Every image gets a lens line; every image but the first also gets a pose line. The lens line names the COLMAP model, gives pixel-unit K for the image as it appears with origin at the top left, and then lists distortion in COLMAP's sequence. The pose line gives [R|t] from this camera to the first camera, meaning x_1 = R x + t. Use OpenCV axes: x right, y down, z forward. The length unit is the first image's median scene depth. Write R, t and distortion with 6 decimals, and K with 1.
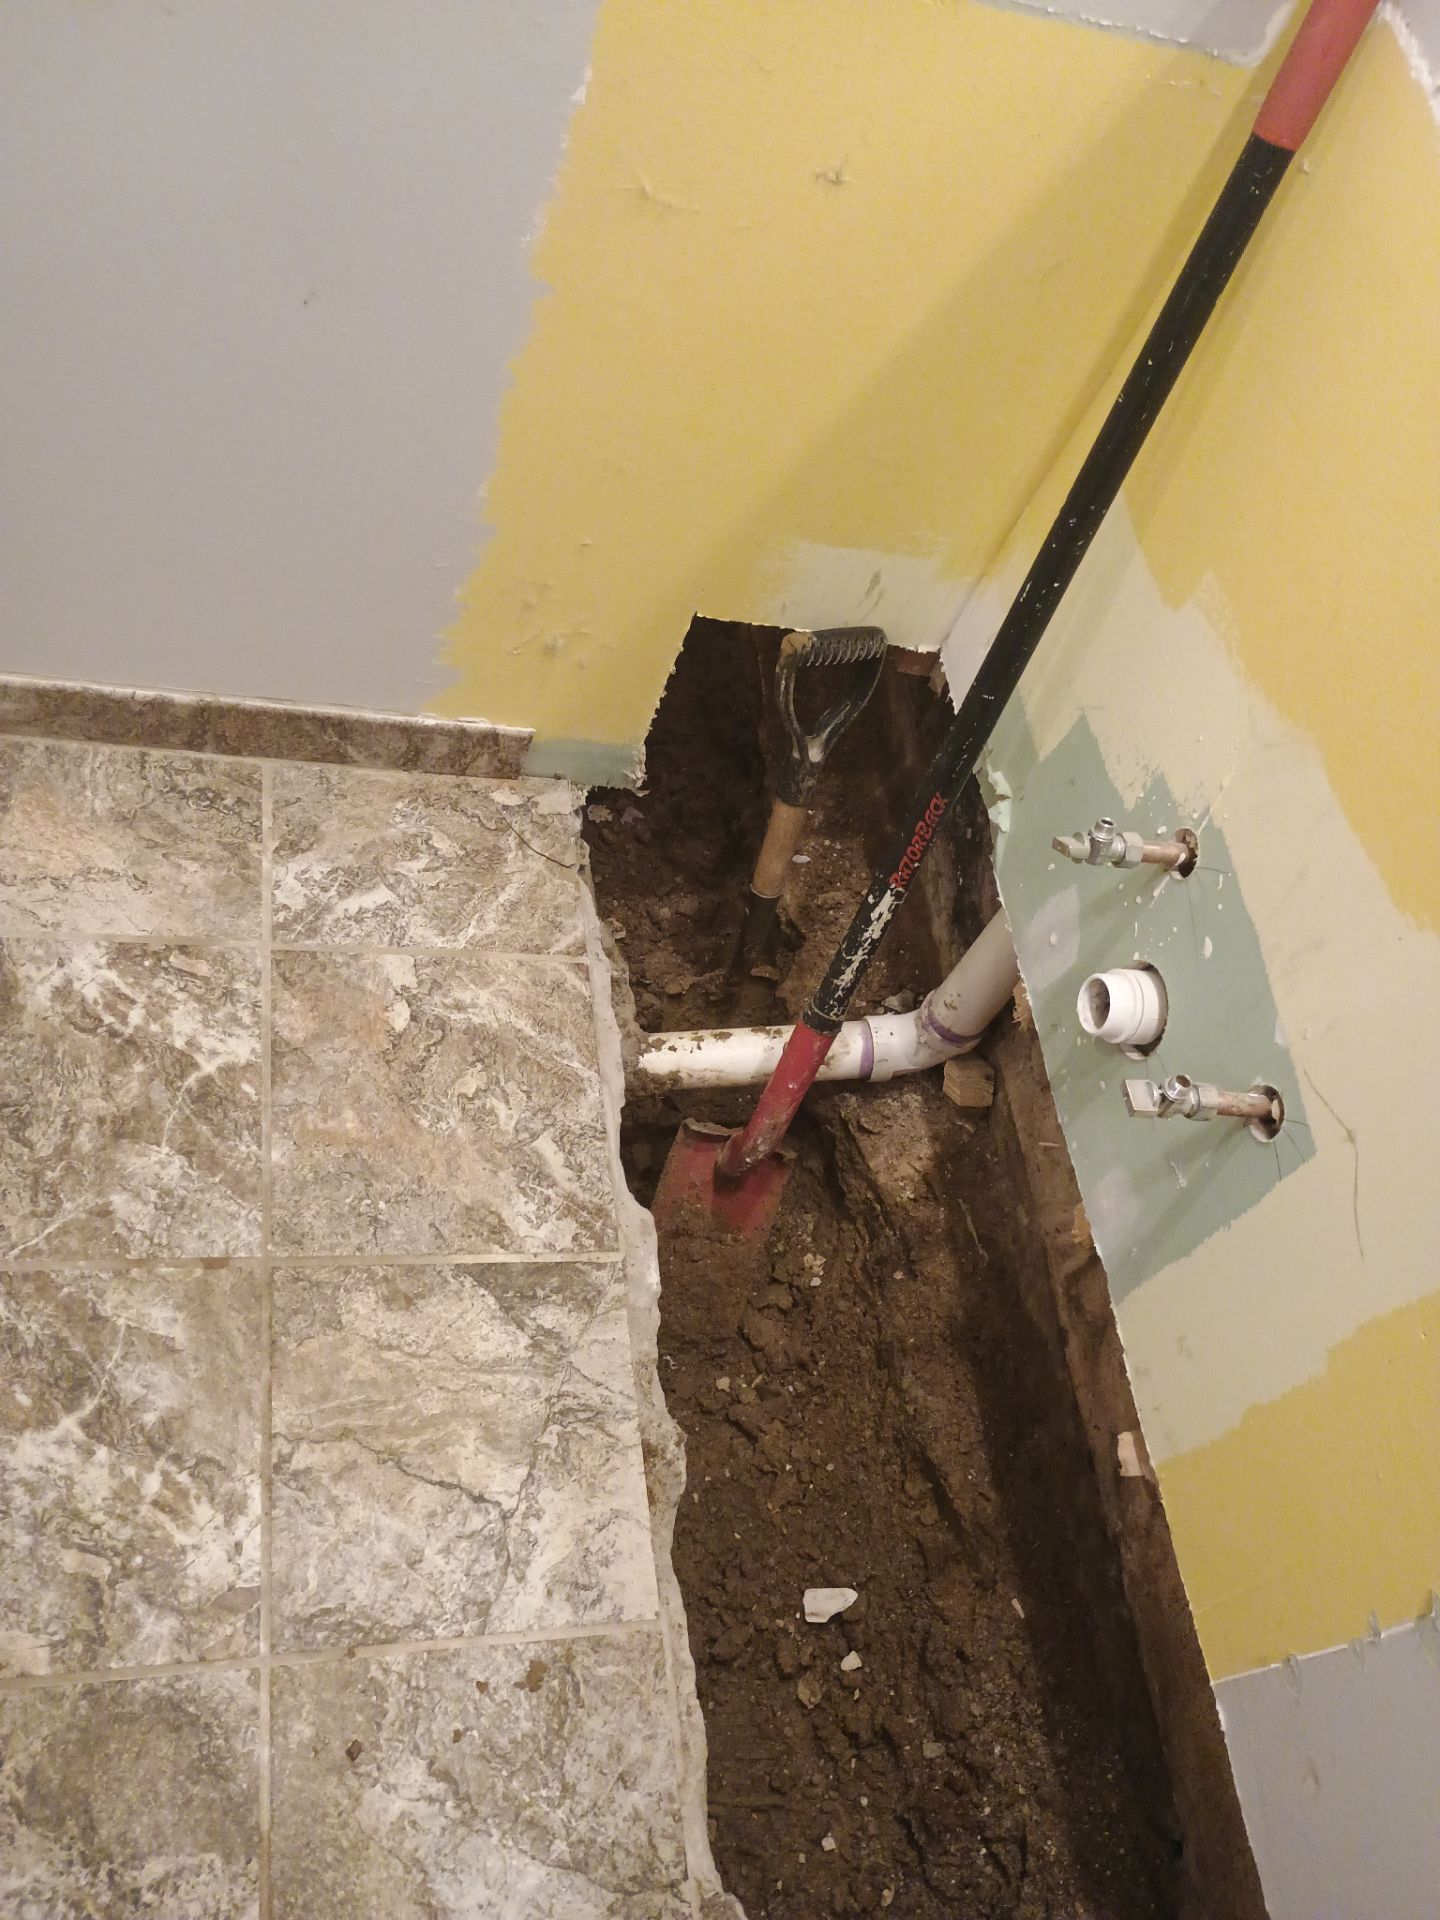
lens RADIAL K [[1684.6, 0, 720.0], [0, 1684.6, 960.0], [0, 0, 1]] dist [0.082201, -0.107090]
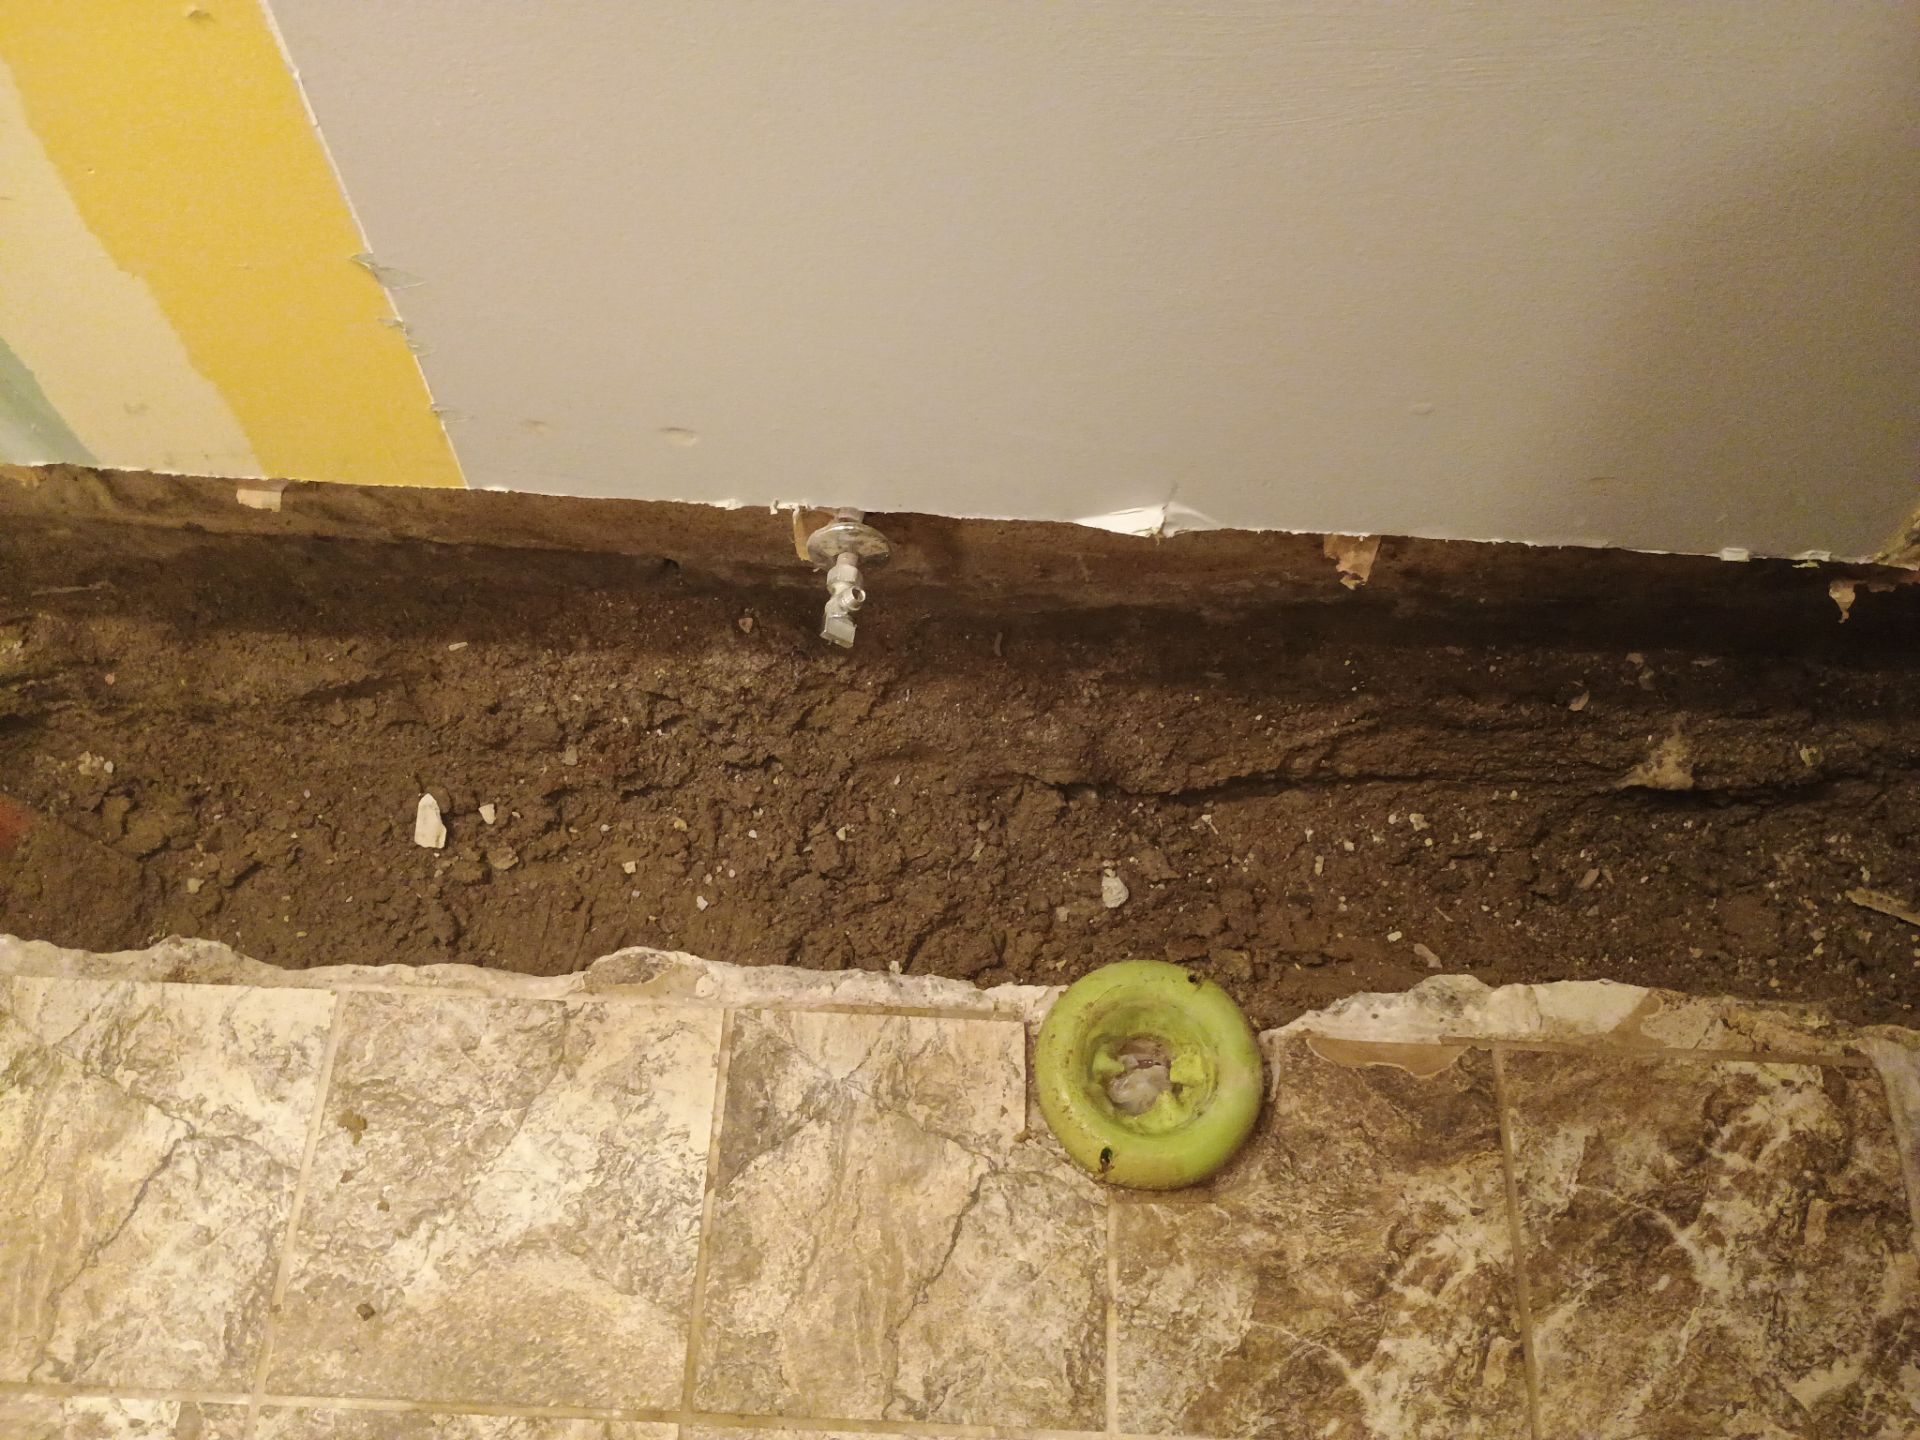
lens RADIAL K [[1684.6, 0, 966.0], [0, 1684.6, 725.5], [0, 0, 1]] dist [0.082201, -0.107090]
pose [[0.182952, -0.972357, 0.145089, 0.039137], [0.847071, 0.230814, 0.478743, 0.182539], [-0.498998, 0.035314, 0.865884, -0.063334]]
